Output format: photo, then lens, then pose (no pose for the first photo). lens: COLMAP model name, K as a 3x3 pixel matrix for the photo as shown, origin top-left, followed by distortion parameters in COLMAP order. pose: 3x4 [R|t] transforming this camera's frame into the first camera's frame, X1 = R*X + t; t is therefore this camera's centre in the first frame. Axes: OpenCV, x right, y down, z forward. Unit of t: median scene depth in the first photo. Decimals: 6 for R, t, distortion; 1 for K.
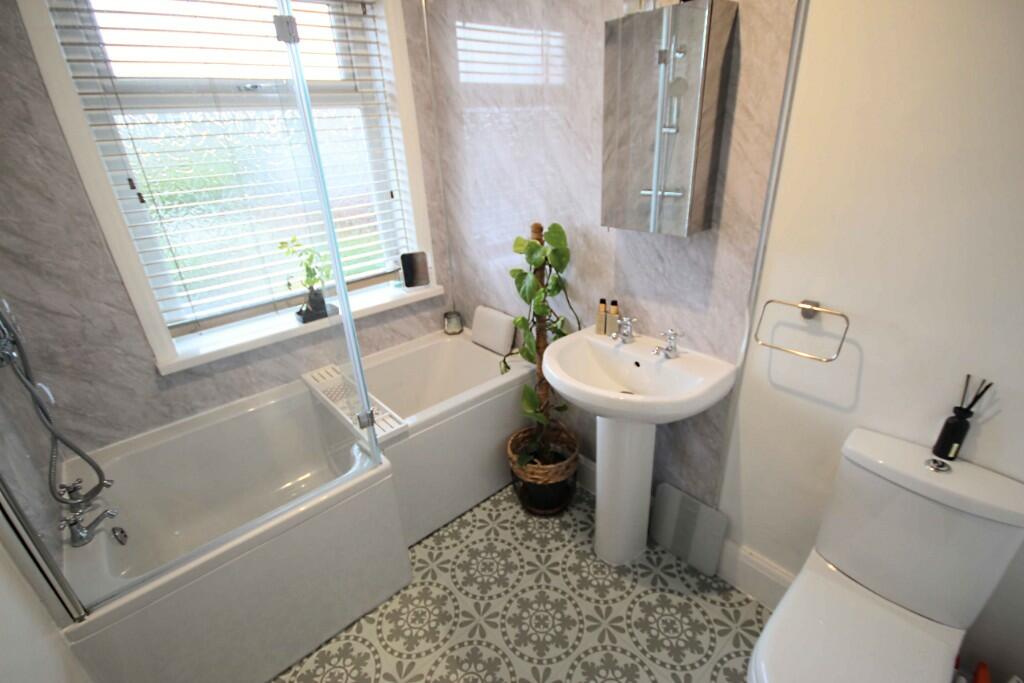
lens RADIAL K [[474.4, 0, 512.7], [0, 474.4, 344.7], [0, 0, 1]] dist [-0.000049, -0.000098]
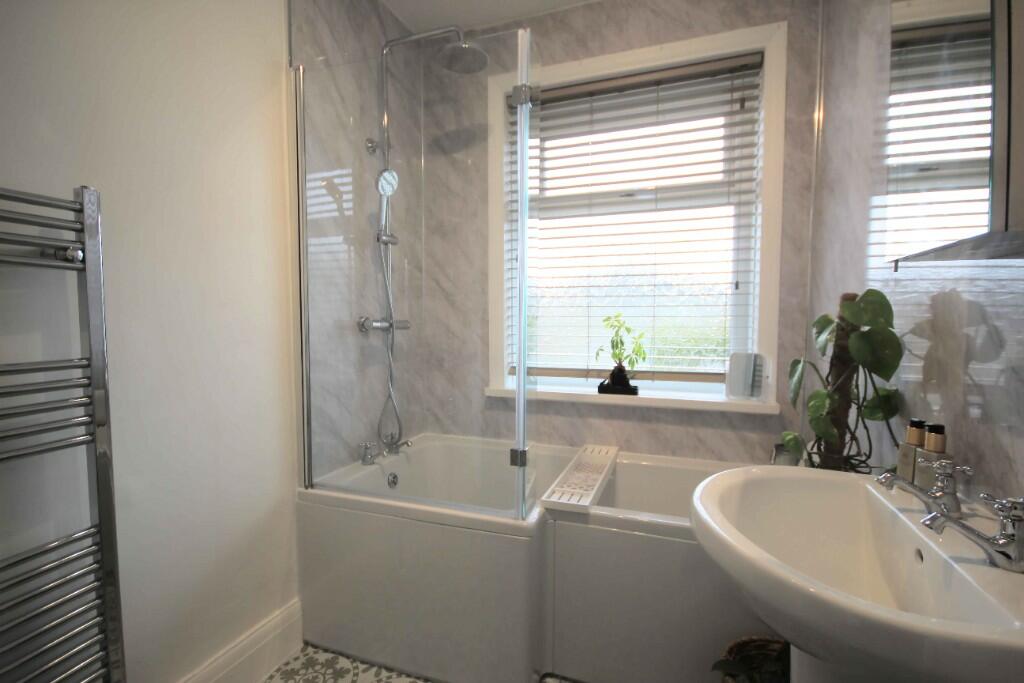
lens RADIAL K [[474.4, 0, 512.7], [0, 474.4, 344.7], [0, 0, 1]] dist [-0.000049, -0.000098]
pose [[0.482373, 0.099271, -0.870323, 0.341544], [-0.392009, 0.912979, -0.113133, 0.046614], [0.783355, 0.395747, 0.479311, 0.327937]]
